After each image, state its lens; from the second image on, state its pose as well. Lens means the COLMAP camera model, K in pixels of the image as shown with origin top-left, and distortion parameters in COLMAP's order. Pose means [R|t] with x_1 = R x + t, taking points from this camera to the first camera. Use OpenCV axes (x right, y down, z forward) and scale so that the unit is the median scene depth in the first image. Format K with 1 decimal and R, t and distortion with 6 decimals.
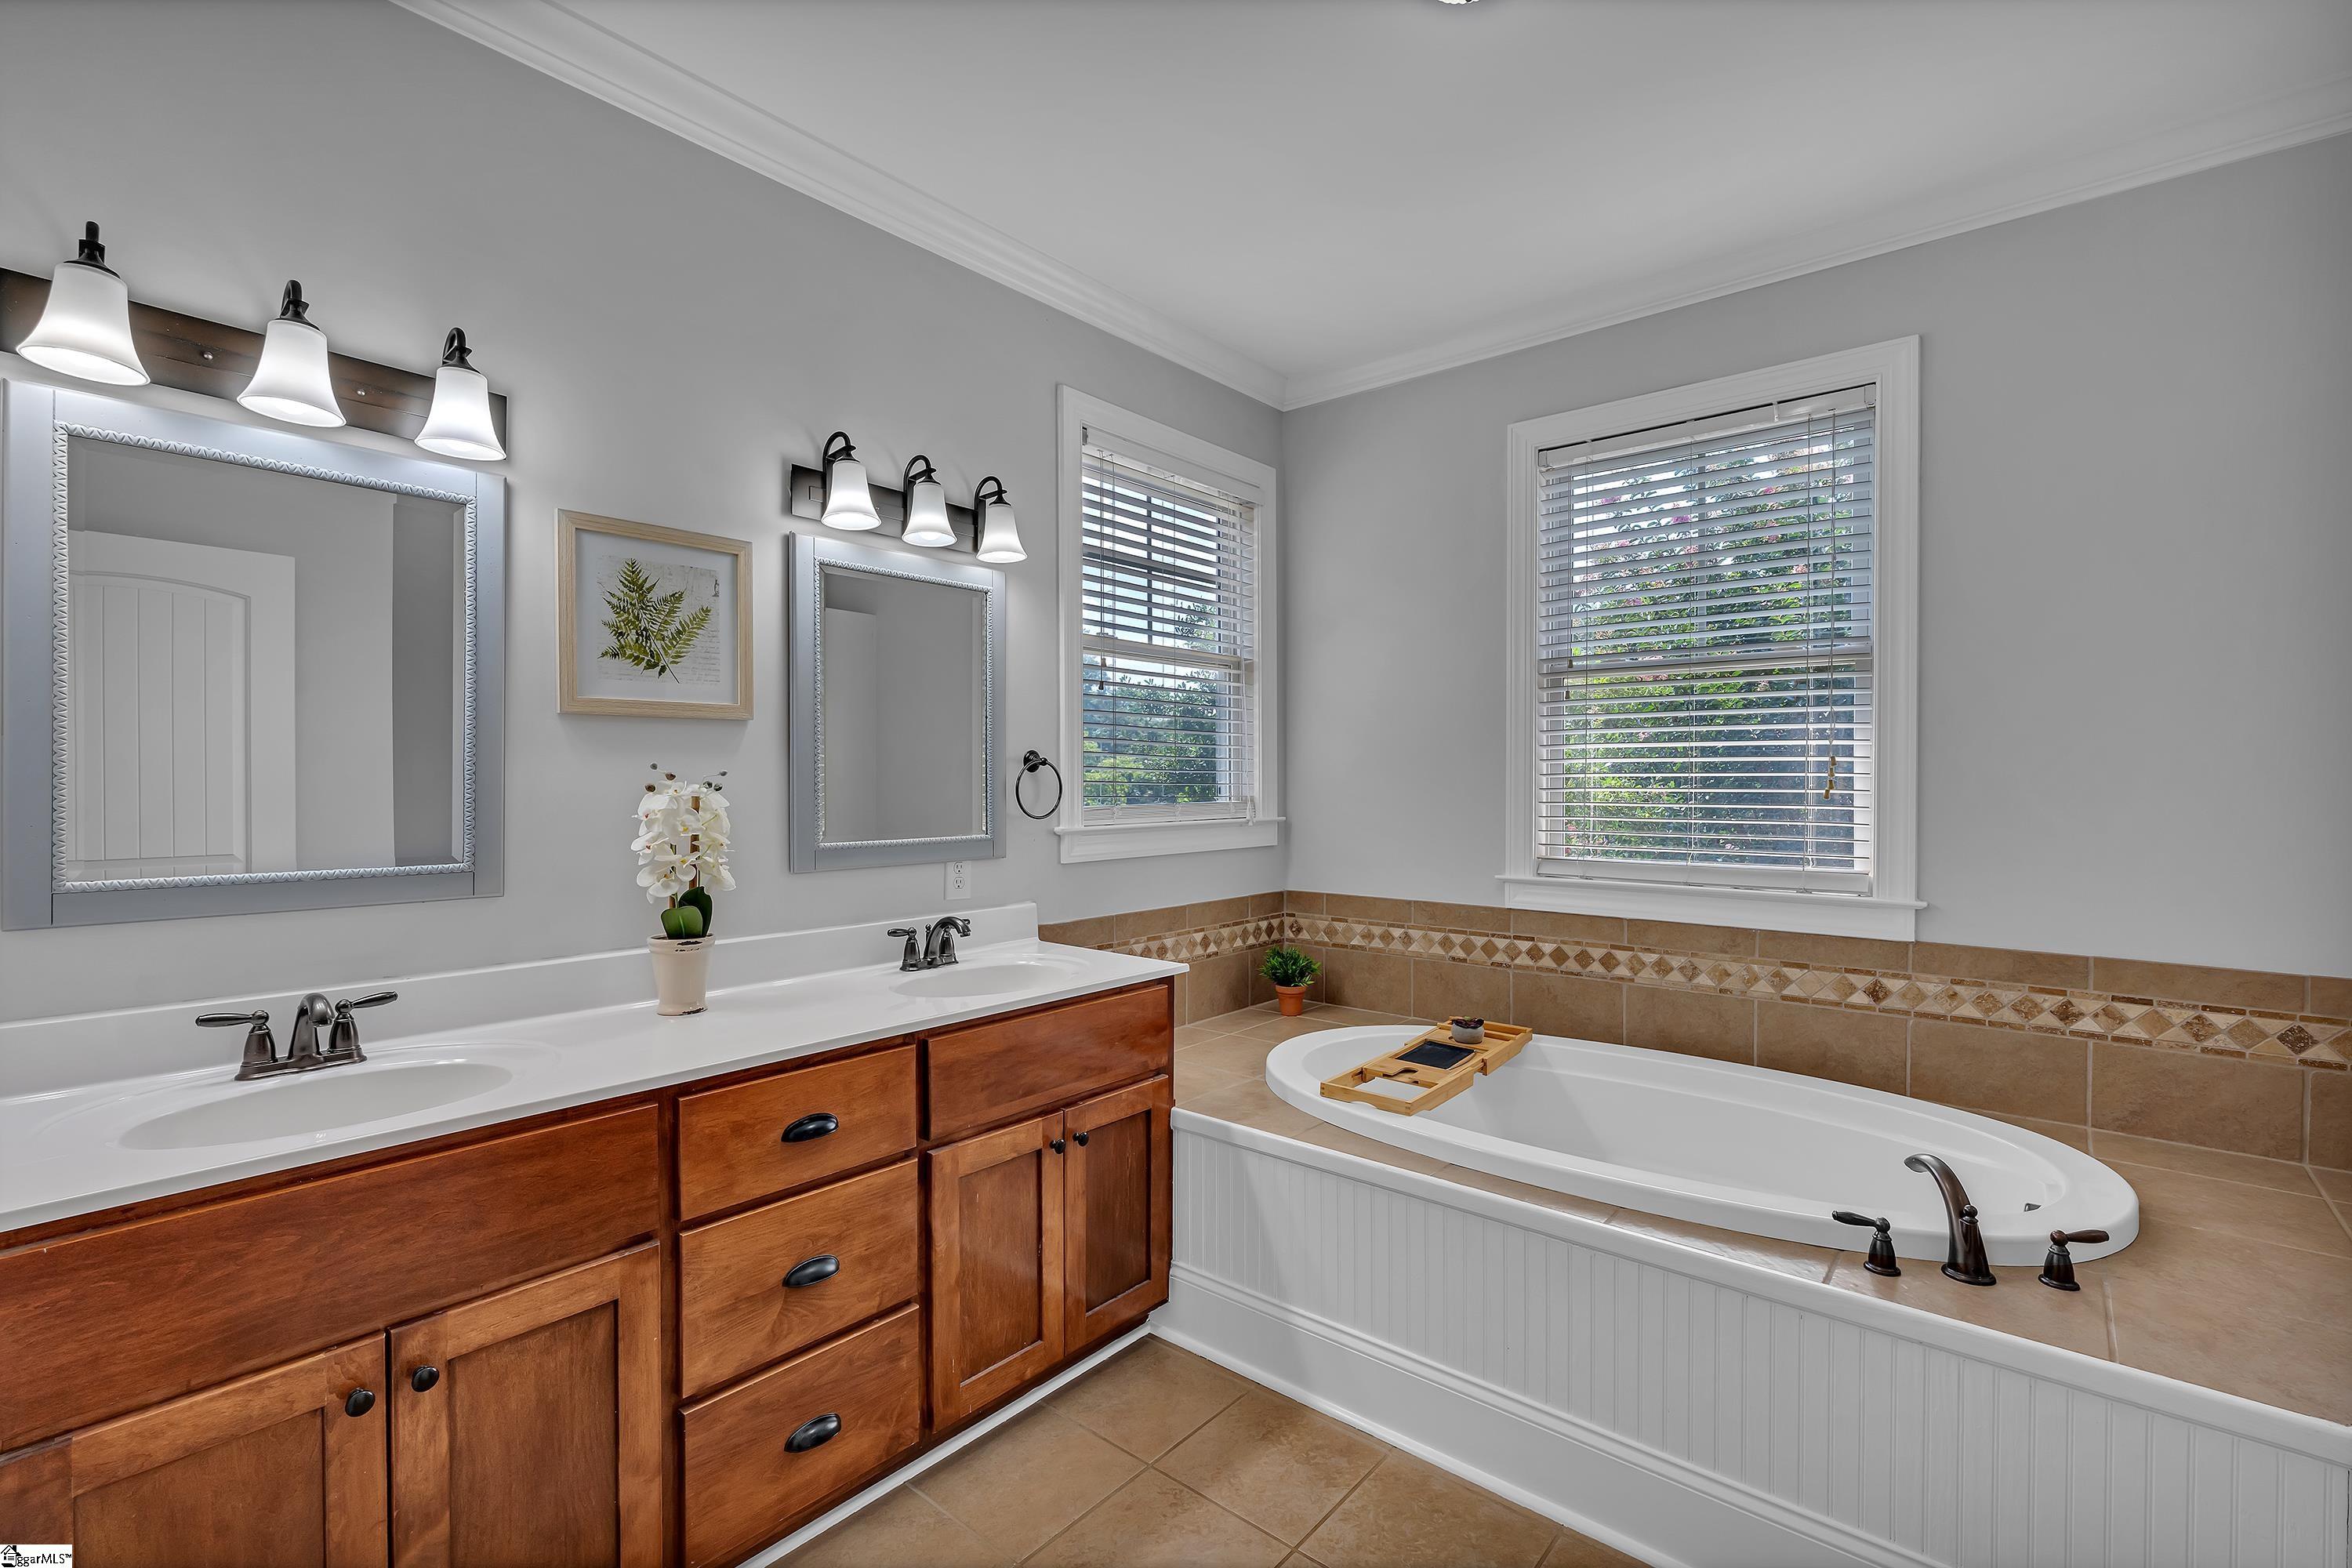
lens RADIAL K [[1033.5, 0, 1175.9], [0, 1033.5, 782.8], [0, 0, 1]] dist [-0.003963, -0.000058]
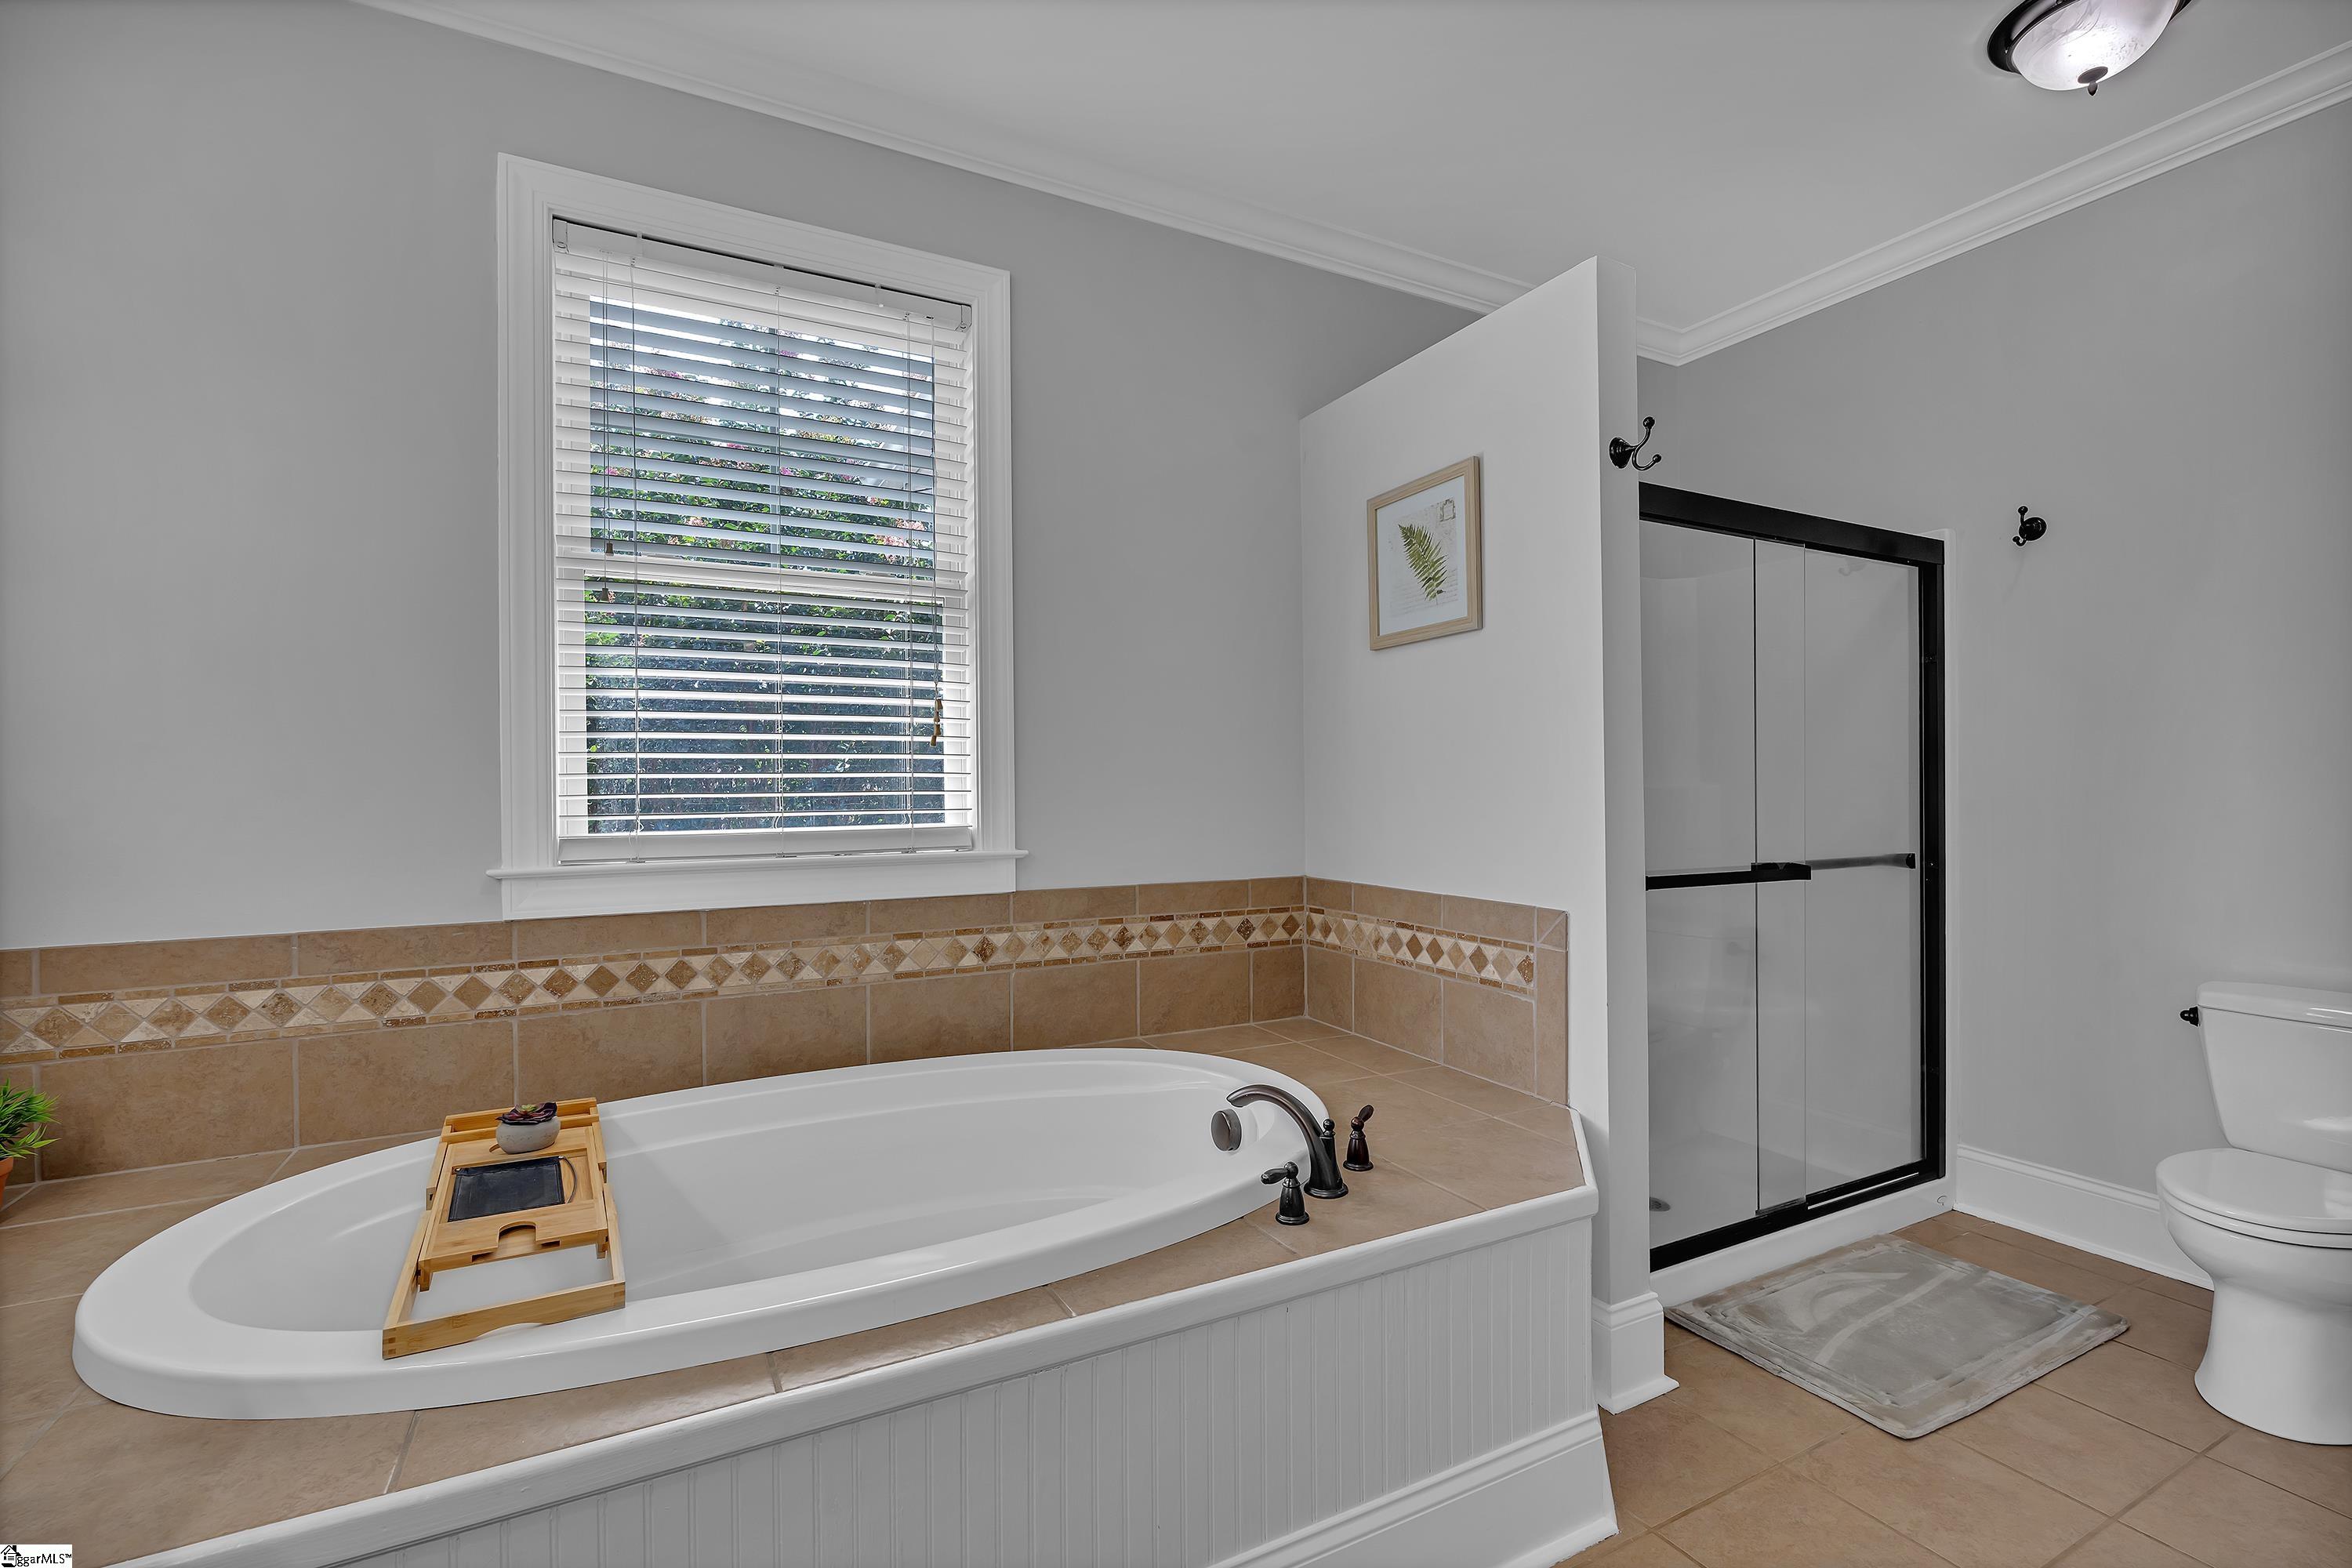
lens RADIAL K [[1033.5, 0, 1173.8], [0, 1033.5, 783.5], [0, 0, 1]] dist [-0.003963, -0.000058]
pose [[0.381588, 0.000581, 0.924332, -0.120761], [0.014941, 0.999865, -0.006796, 0.056922], [-0.924212, 0.016404, 0.381528, 0.454821]]
